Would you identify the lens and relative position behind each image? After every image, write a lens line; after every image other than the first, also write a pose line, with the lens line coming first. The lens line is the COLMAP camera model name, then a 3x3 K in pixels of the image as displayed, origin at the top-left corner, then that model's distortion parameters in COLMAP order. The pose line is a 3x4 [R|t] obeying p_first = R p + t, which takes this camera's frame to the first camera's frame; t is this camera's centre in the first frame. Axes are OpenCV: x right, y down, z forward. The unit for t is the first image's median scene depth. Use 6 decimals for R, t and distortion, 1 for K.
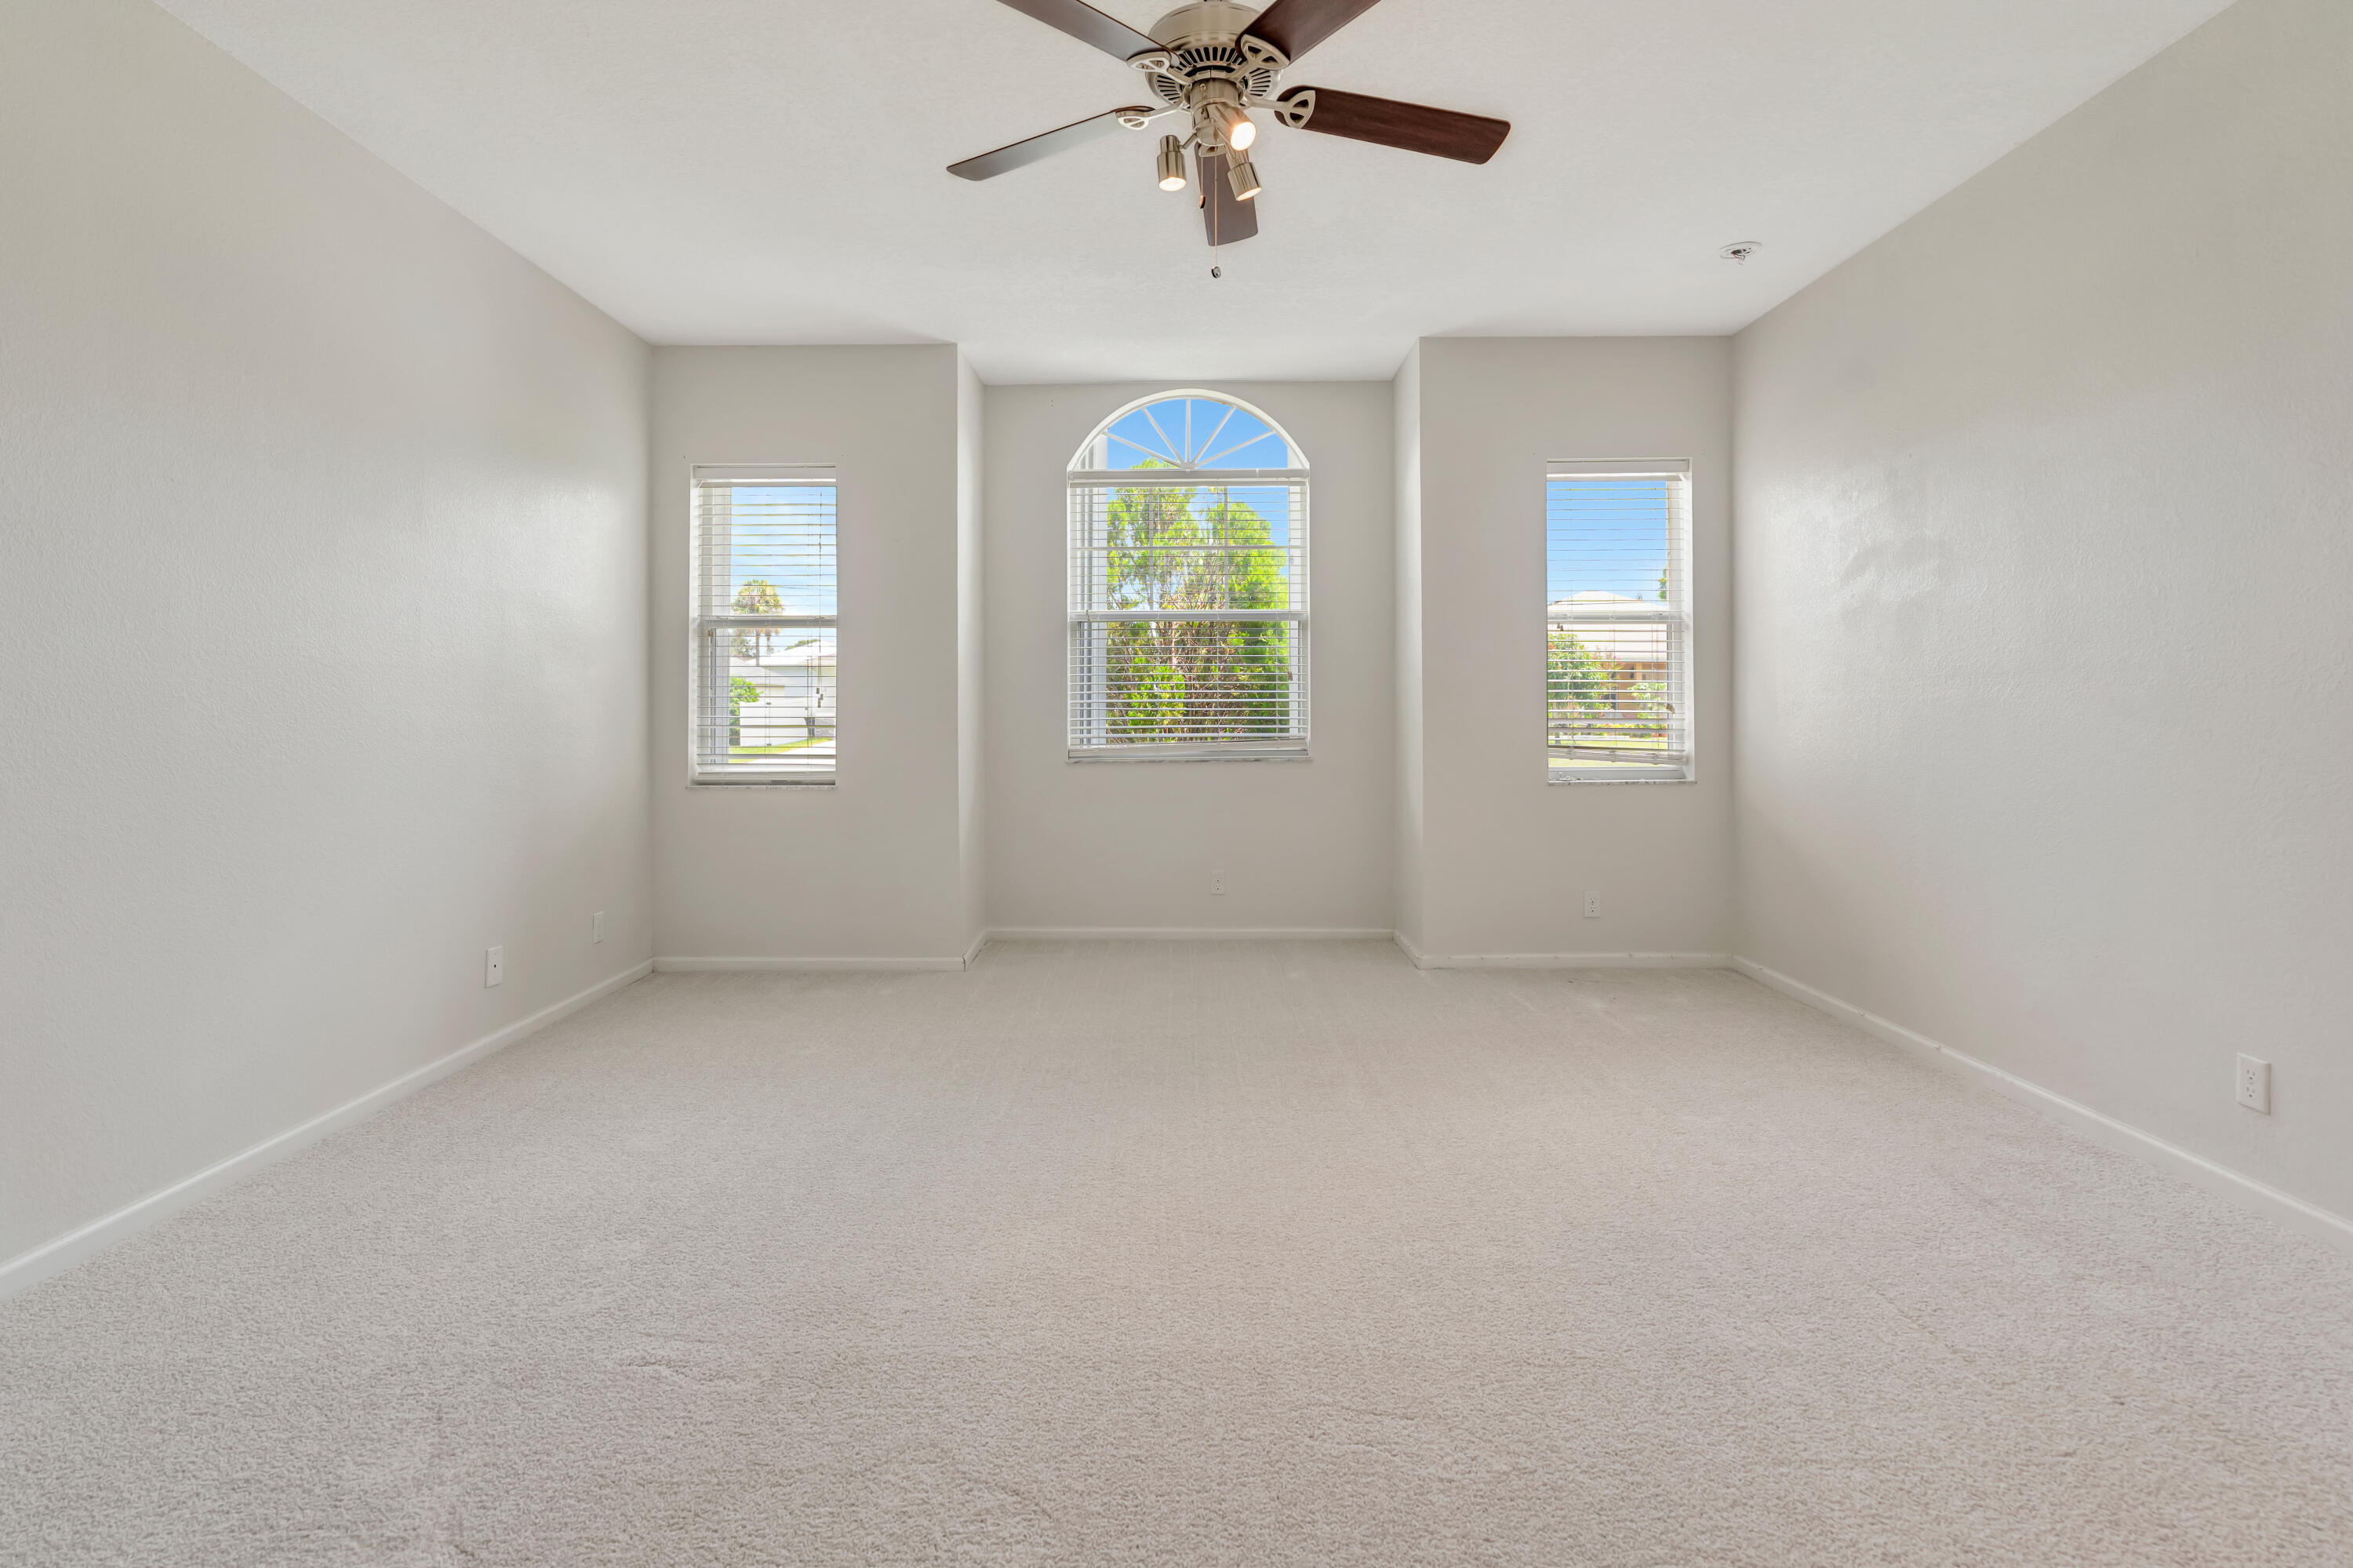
lens RADIAL K [[1057.7, 0, 1178.7], [0, 1057.7, 698.4], [0, 0, 1]] dist [0.000296, 0.000340]
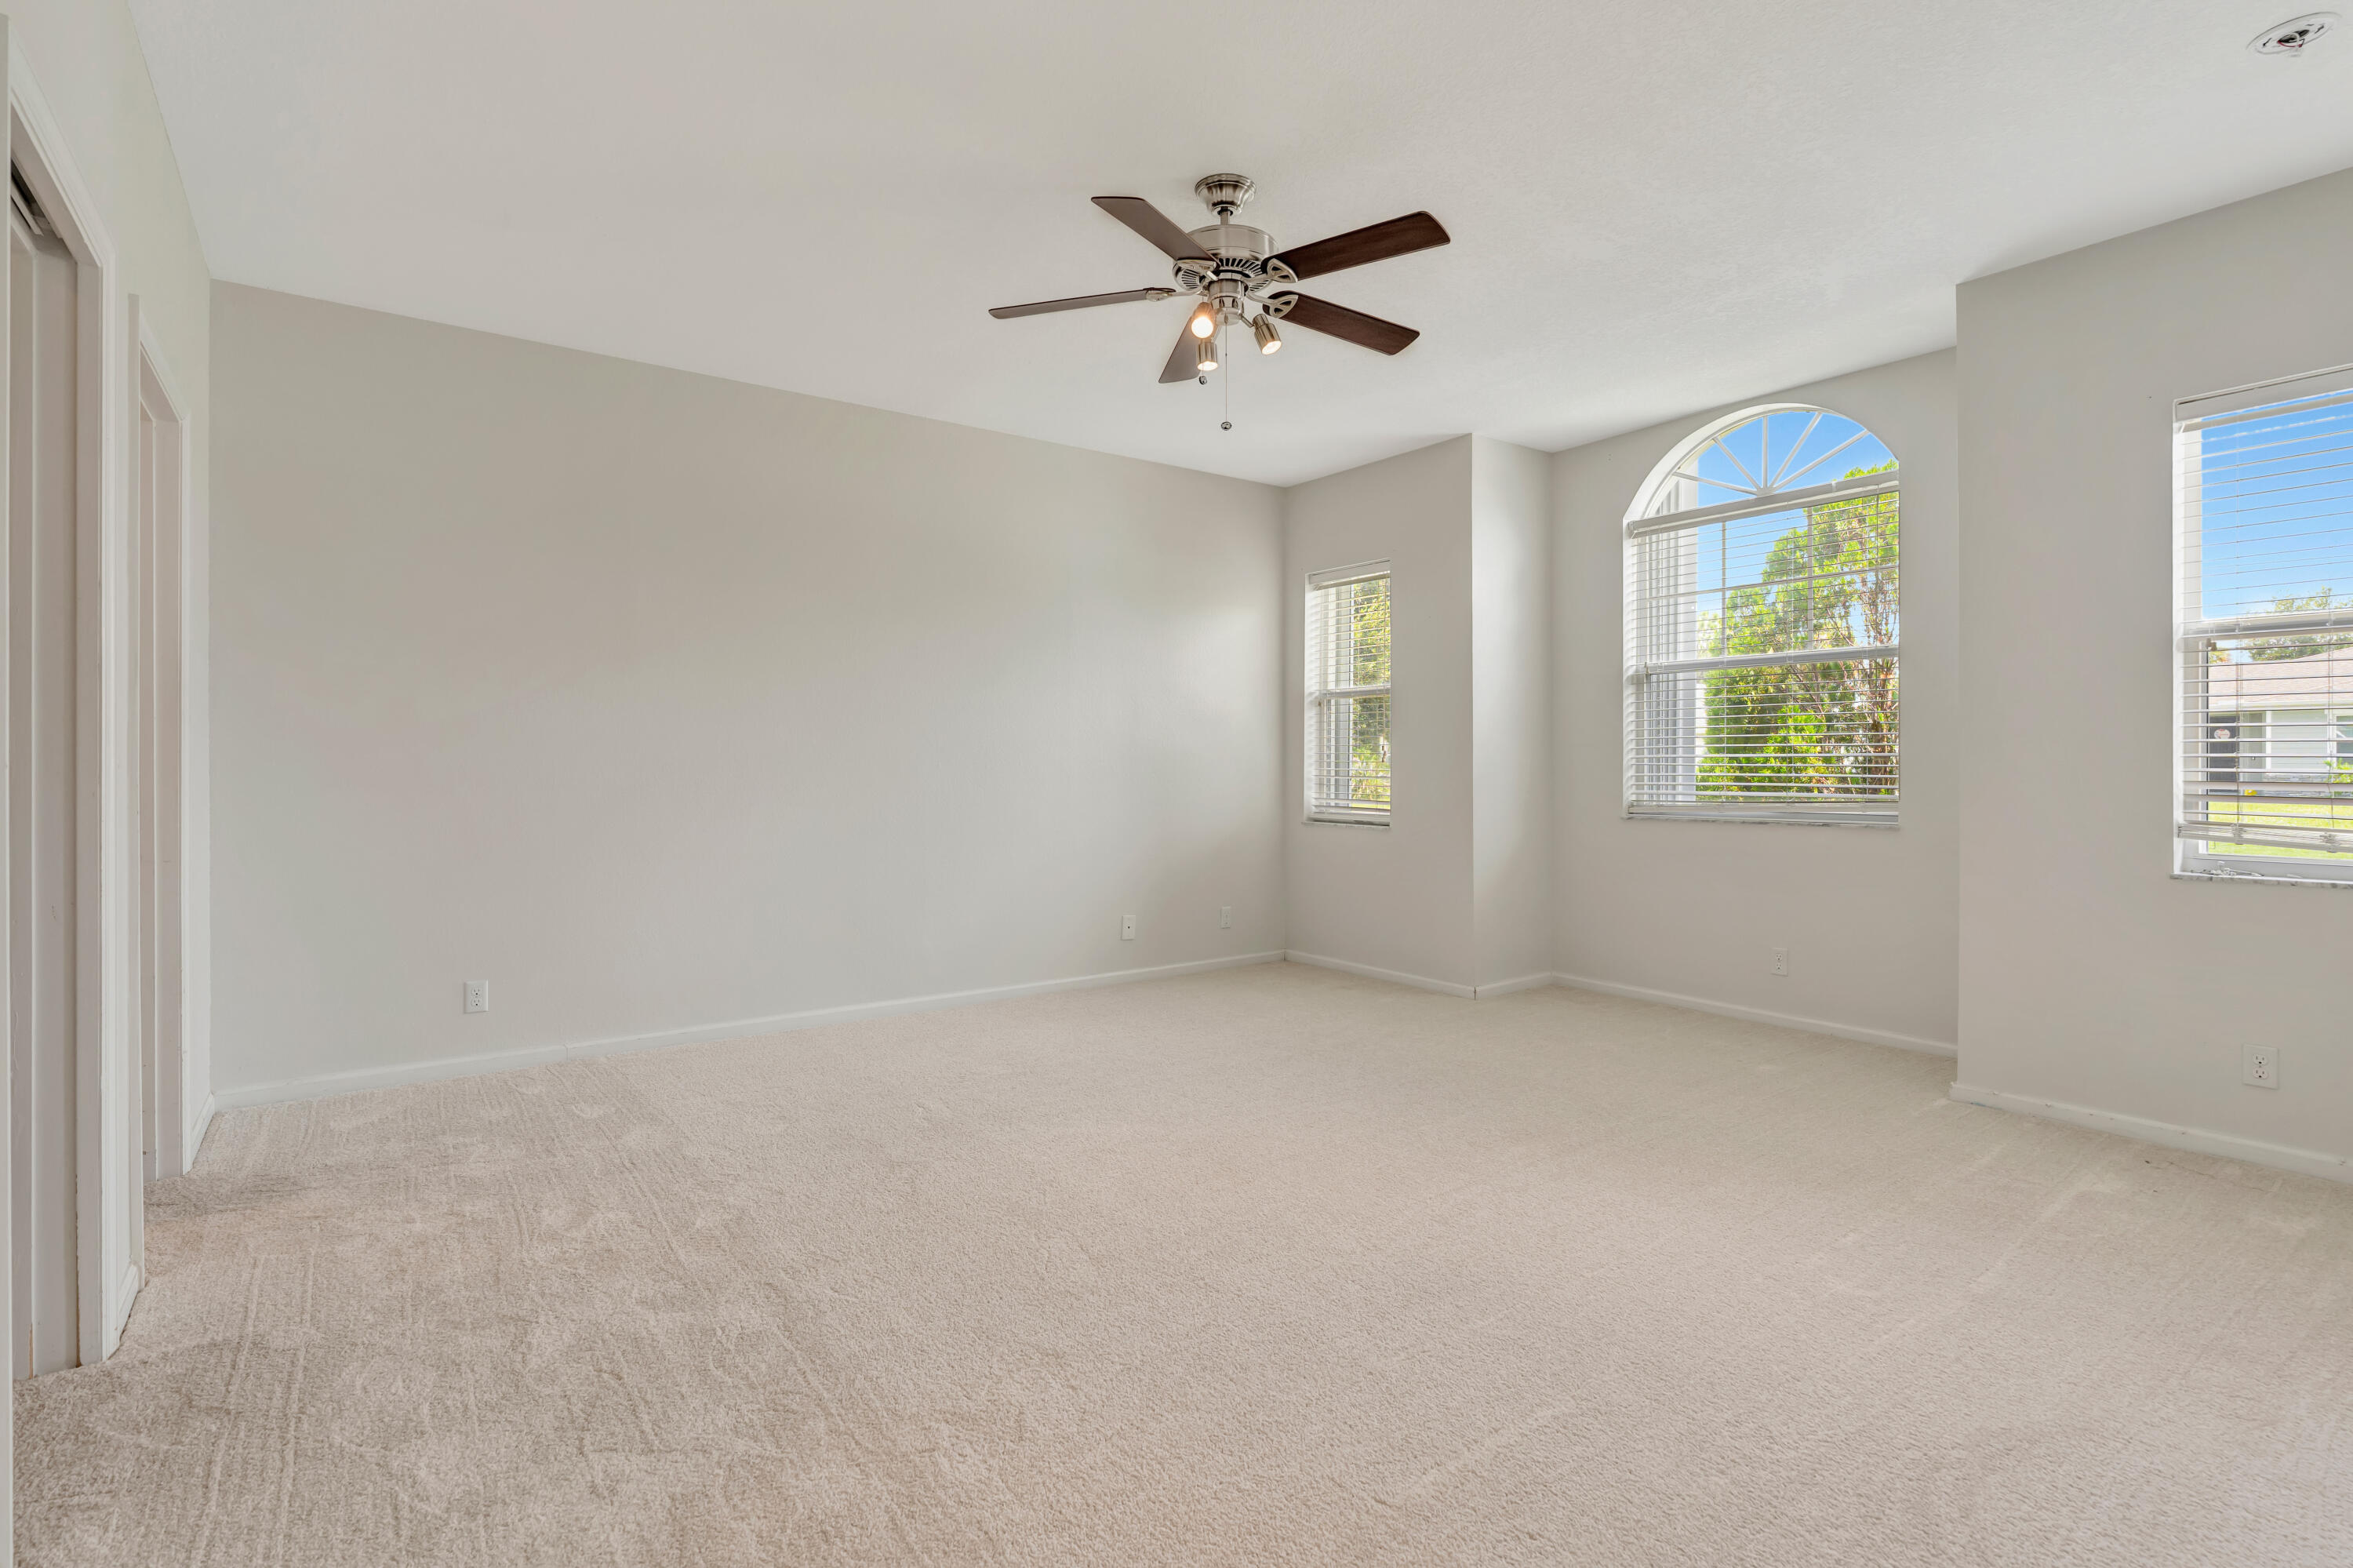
lens RADIAL K [[1062.5, 0, 1175.5], [0, 1062.5, 762.1], [0, 0, 1]] dist [-0.002502, 0.000526]
pose [[0.620220, 0.002631, -0.784423, 0.461975], [0.004031, 0.999970, 0.006540, 0.000191], [0.784417, -0.007218, 0.620191, 0.064785]]
